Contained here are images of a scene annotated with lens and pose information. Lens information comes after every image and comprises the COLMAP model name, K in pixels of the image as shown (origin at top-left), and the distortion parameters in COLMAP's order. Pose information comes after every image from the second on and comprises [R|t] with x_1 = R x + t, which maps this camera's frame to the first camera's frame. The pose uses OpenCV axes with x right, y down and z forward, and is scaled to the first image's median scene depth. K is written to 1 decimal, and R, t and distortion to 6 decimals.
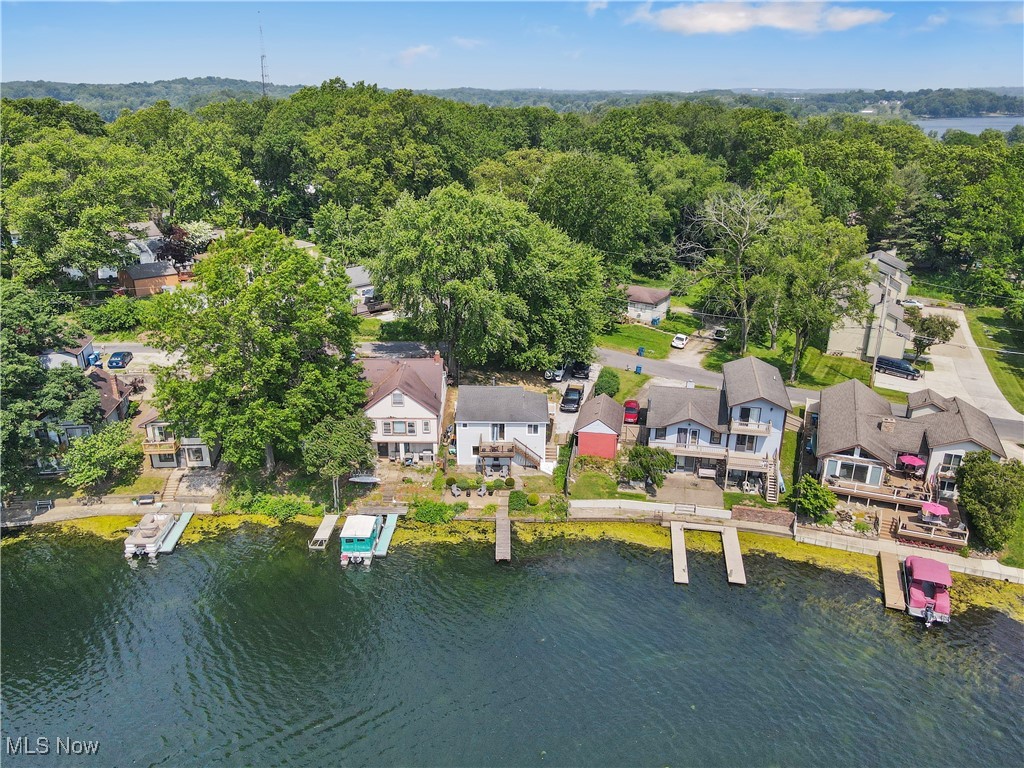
lens RADIAL K [[726.4, 0, 516.4], [0, 726.4, 378.8], [0, 0, 1]] dist [-0.006520, 0.001110]
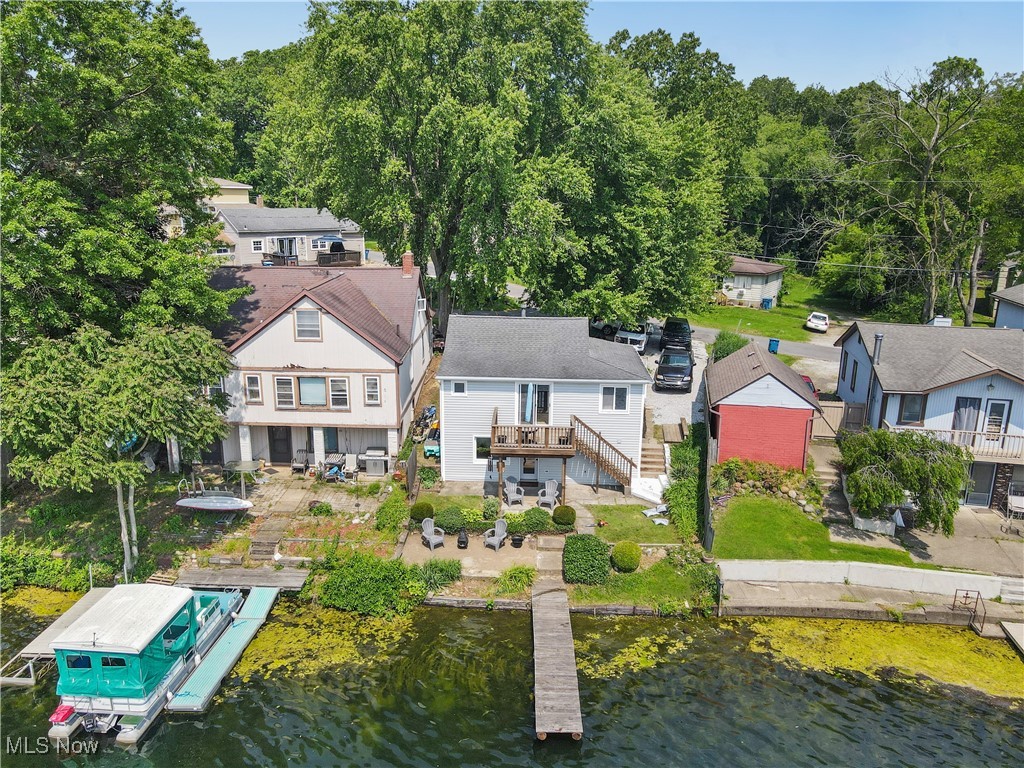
lens RADIAL K [[726.4, 0, 502.1], [0, 726.4, 390.9], [0, 0, 1]] dist [-0.006520, 0.001110]
pose [[0.999128, 0.007888, -0.041011, -0.027059], [-0.012338, 0.993921, -0.109402, 0.114625], [0.039899, 0.109812, 0.993151, 0.567279]]
